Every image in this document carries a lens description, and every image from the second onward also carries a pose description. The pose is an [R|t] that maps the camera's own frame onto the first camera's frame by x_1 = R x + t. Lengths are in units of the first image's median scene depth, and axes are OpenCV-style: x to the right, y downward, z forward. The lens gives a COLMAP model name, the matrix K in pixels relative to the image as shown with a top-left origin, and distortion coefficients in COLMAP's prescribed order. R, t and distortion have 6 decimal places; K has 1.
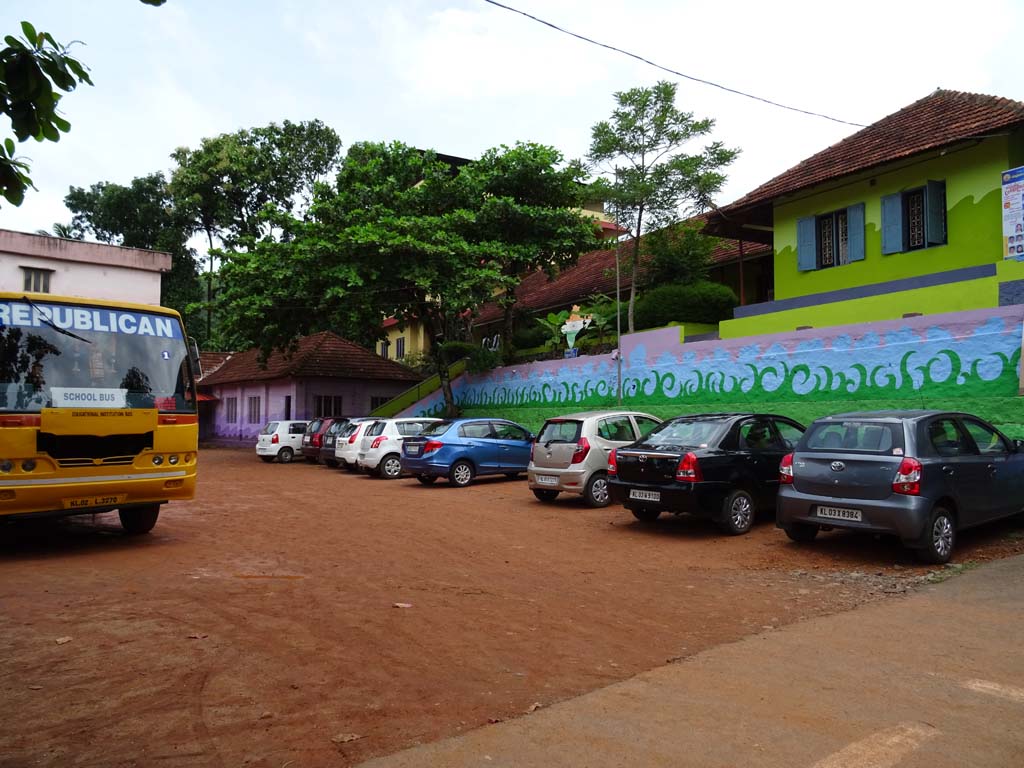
lens RADIAL K [[734.5, 0, 513.8], [0, 734.5, 387.7], [0, 0, 1]] dist [-0.003286, -0.003674]
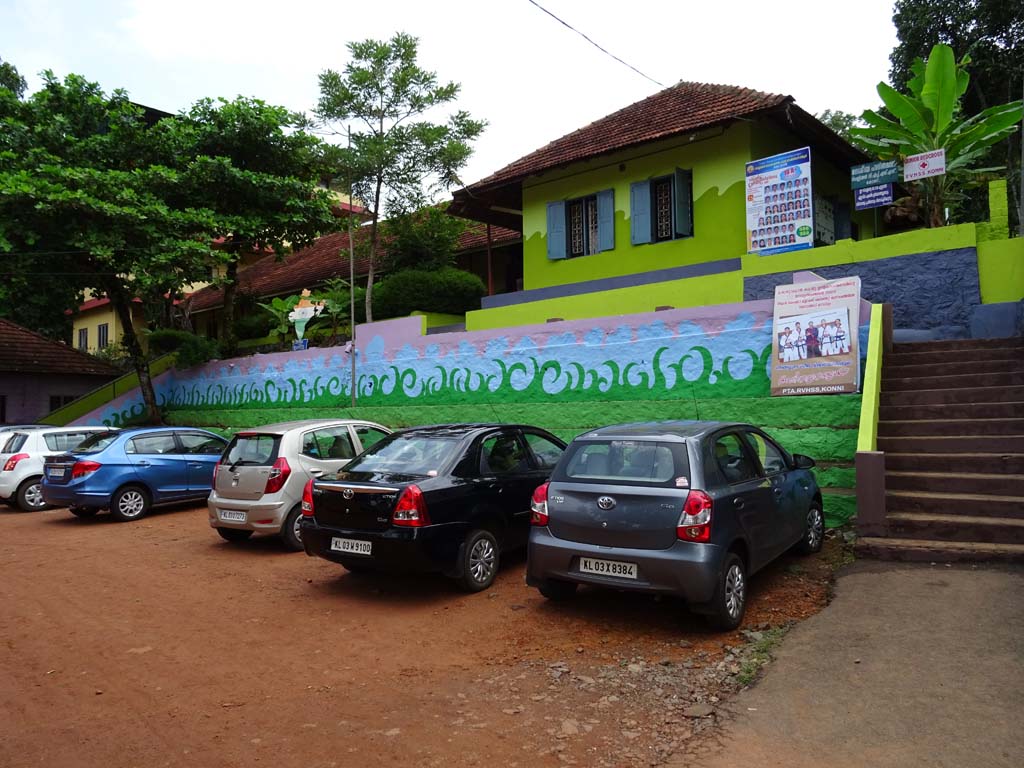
lens RADIAL K [[731.1, 0, 511.1], [0, 731.1, 385.6], [0, 0, 1]] dist [0.004257, -0.006955]
pose [[0.947915, -0.003525, 0.318504, 0.047648], [0.001497, 0.999977, 0.006612, -0.005674], [-0.318520, -0.005791, 0.947899, 0.134756]]
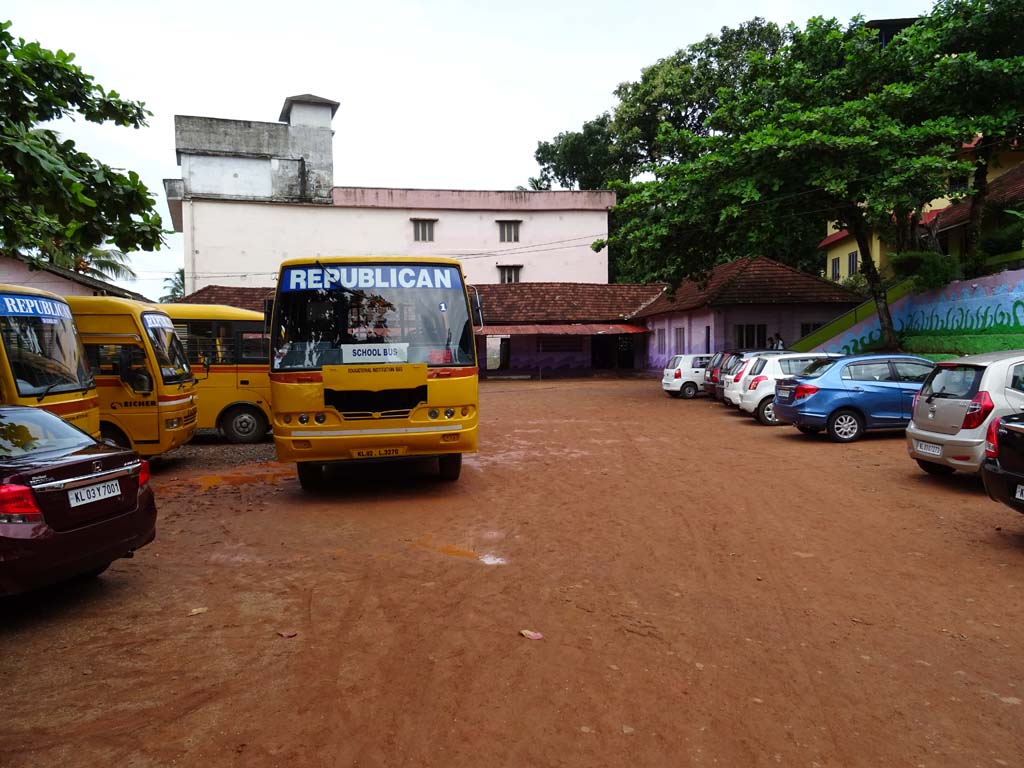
lens RADIAL K [[734.5, 0, 513.8], [0, 734.5, 387.7], [0, 0, 1]] dist [-0.003286, -0.003674]
pose [[0.805587, 0.015898, -0.592264, 0.087654], [0.045897, 0.994961, 0.089136, -0.009347], [0.590697, -0.098990, 0.800798, 0.121995]]
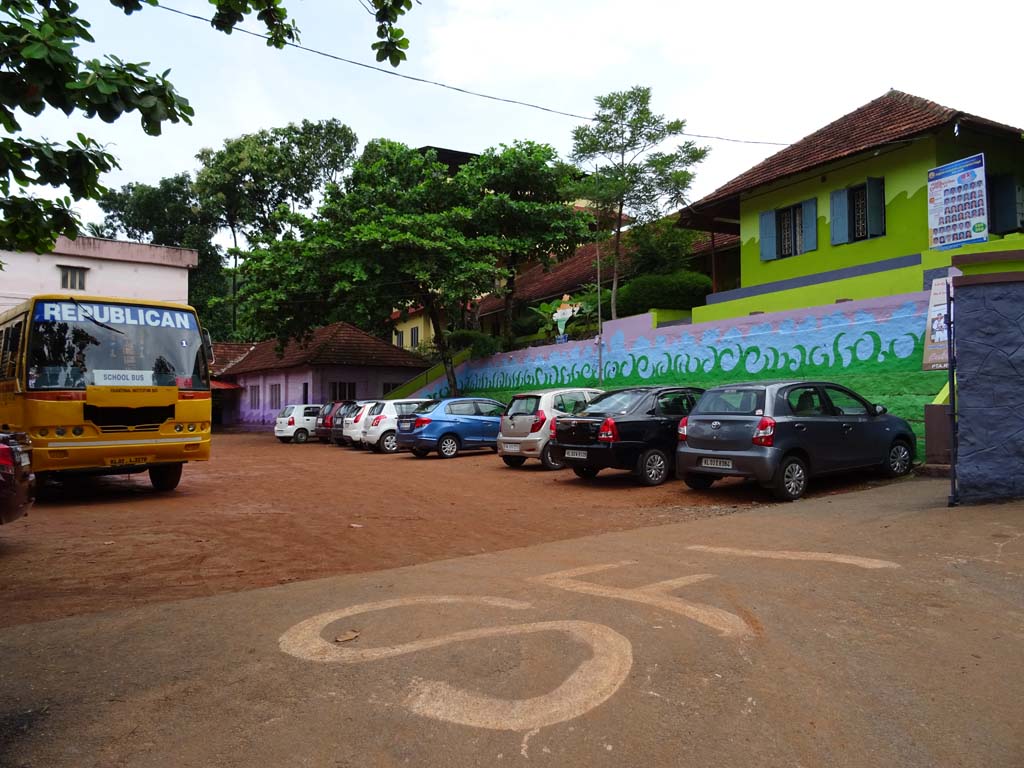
lens RADIAL K [[736.4, 0, 518.2], [0, 736.4, 390.1], [0, 0, 1]] dist [-0.013604, 0.001306]
pose [[0.999442, -0.010292, -0.031776, 0.058006], [0.010891, 0.999765, 0.018738, 0.008119], [0.031576, -0.019074, 0.999319, -0.099688]]
